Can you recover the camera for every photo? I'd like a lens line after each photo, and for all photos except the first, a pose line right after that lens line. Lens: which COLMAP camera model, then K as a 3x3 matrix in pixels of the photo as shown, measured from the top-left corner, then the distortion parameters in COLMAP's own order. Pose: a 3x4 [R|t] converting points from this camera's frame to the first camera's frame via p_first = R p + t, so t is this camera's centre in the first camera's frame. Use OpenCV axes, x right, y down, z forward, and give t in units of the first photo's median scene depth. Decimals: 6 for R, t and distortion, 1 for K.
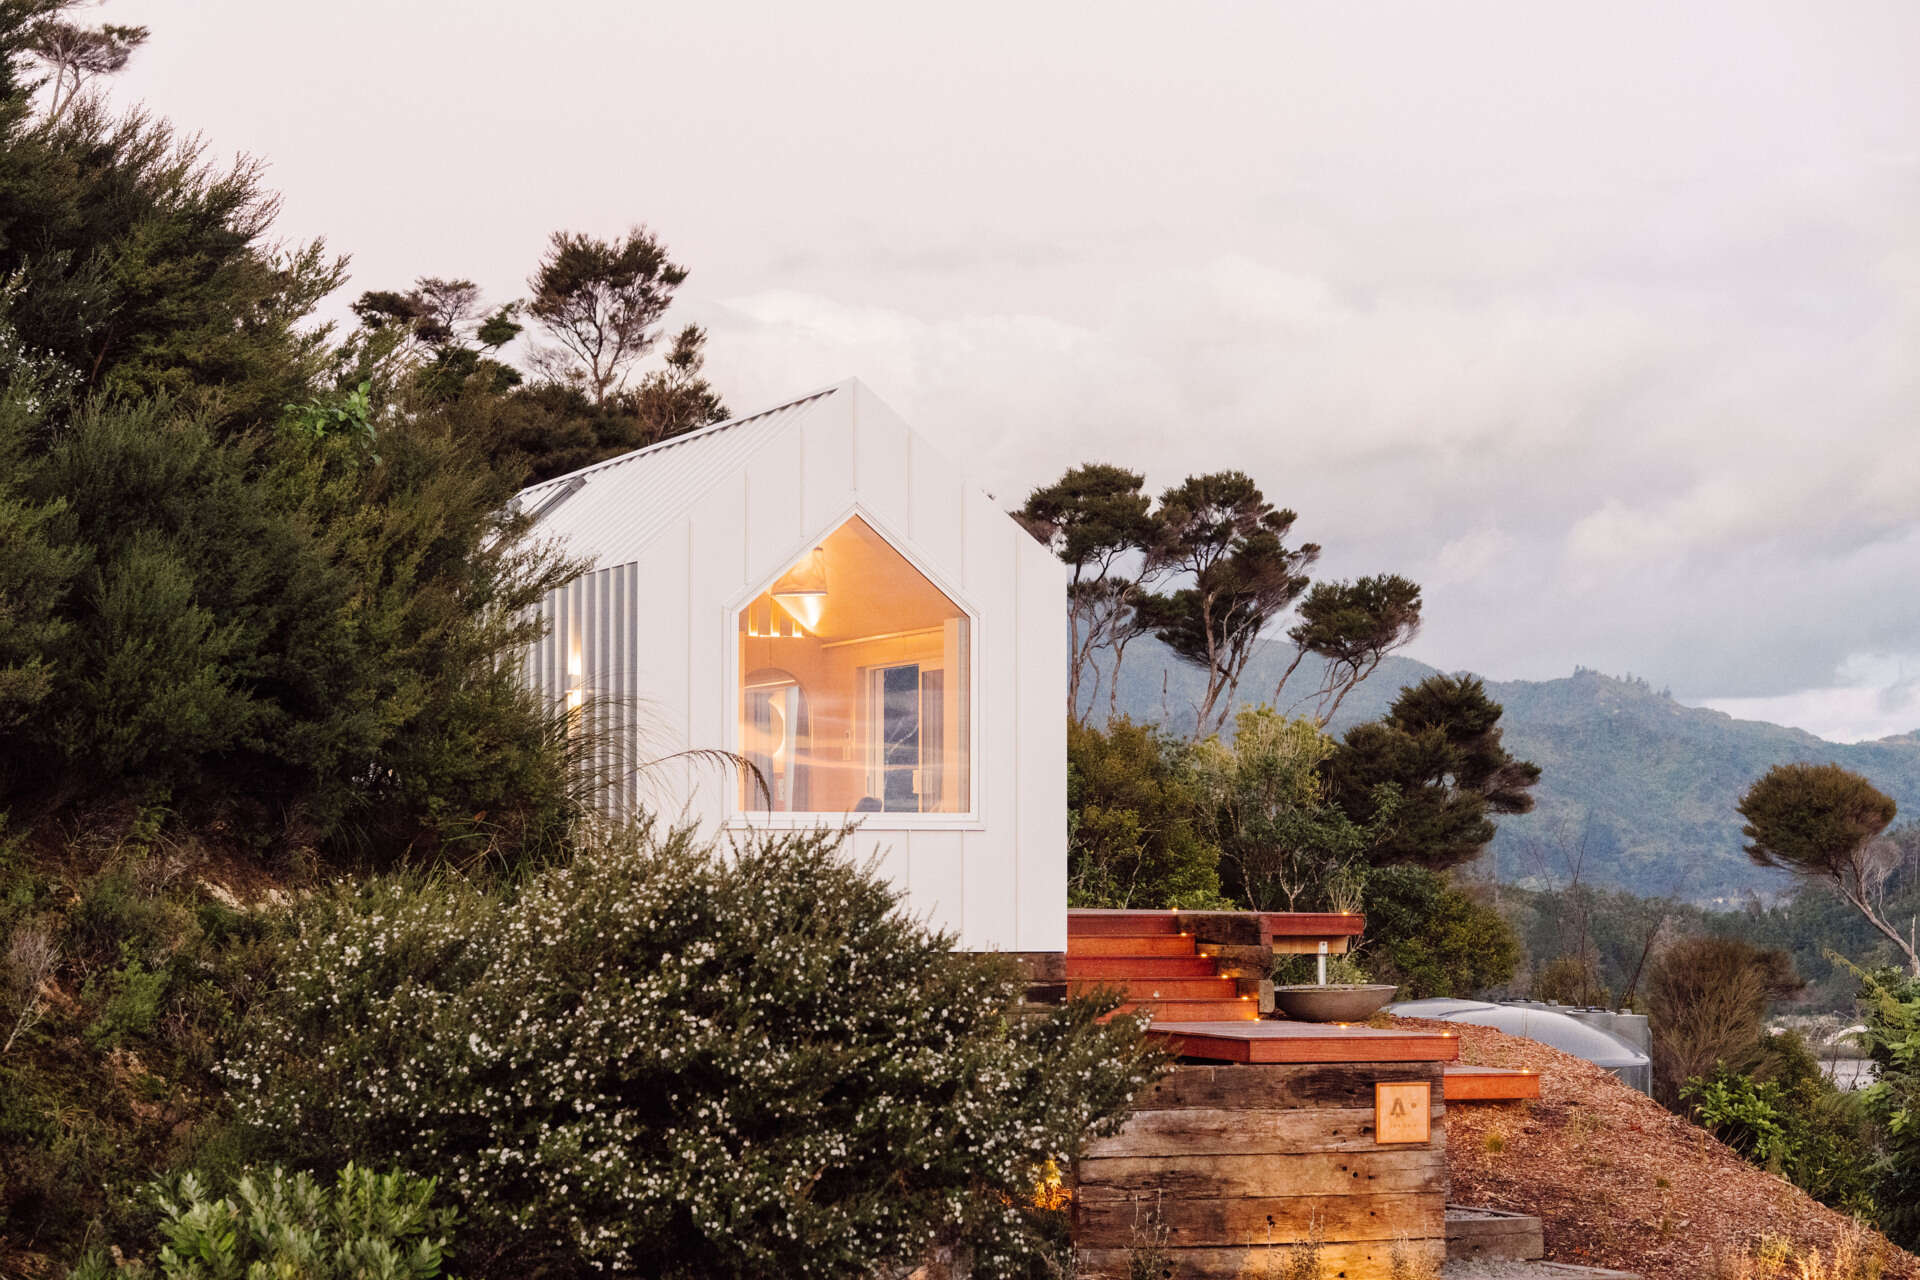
lens RADIAL K [[4641.2, 0, 960.0], [0, 4641.2, 640.0], [0, 0, 1]] dist [-0.057911, 0.394853]
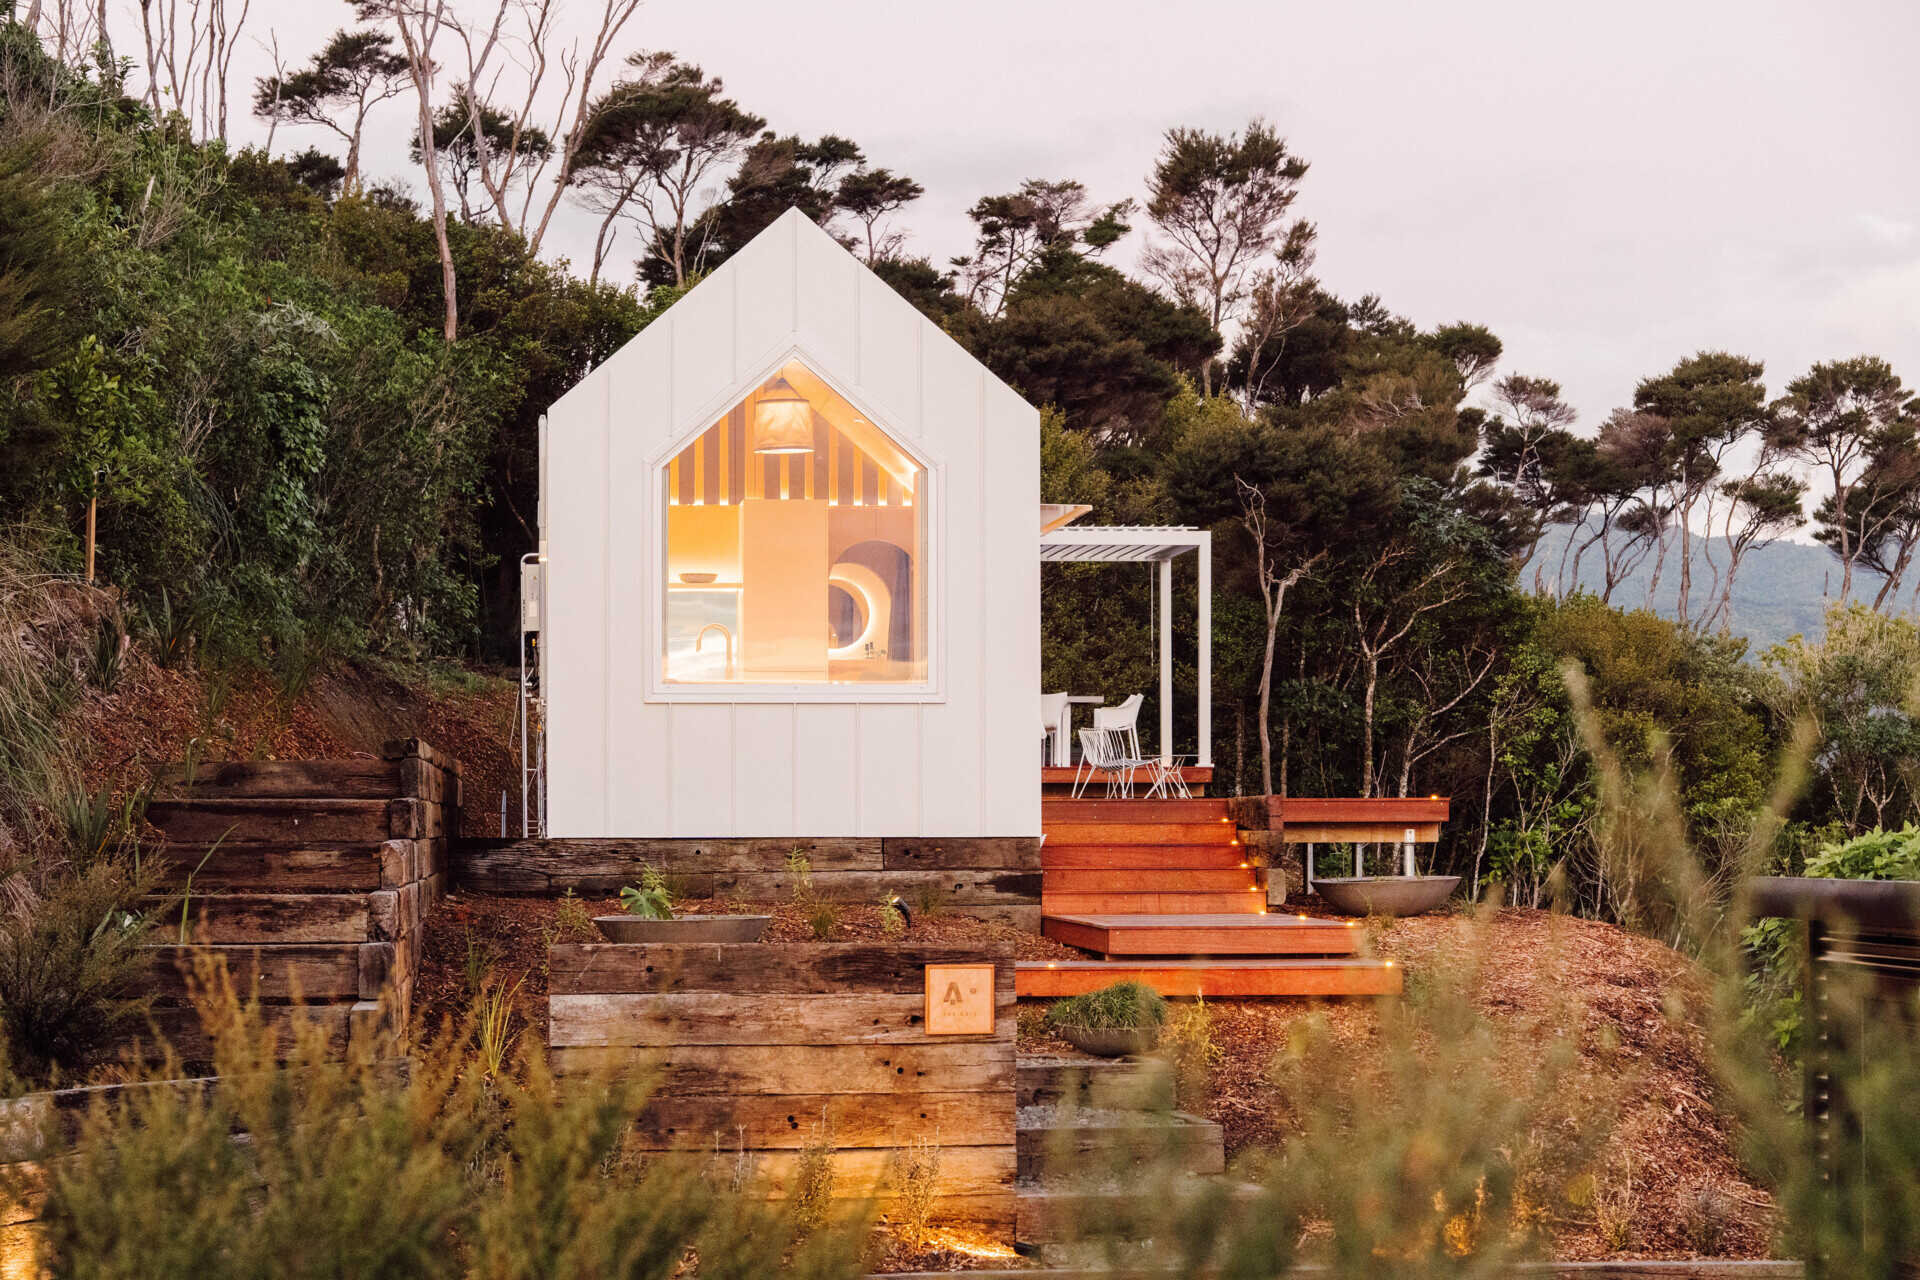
lens RADIAL K [[4641.2, 0, 960.0], [0, 4641.2, 640.0], [0, 0, 1]] dist [-0.057911, 0.394853]
pose [[0.975823, -0.012609, -0.218199, 0.105599], [0.015460, 0.999816, 0.011367, 0.009338], [0.218015, -0.014466, 0.975838, 0.058379]]
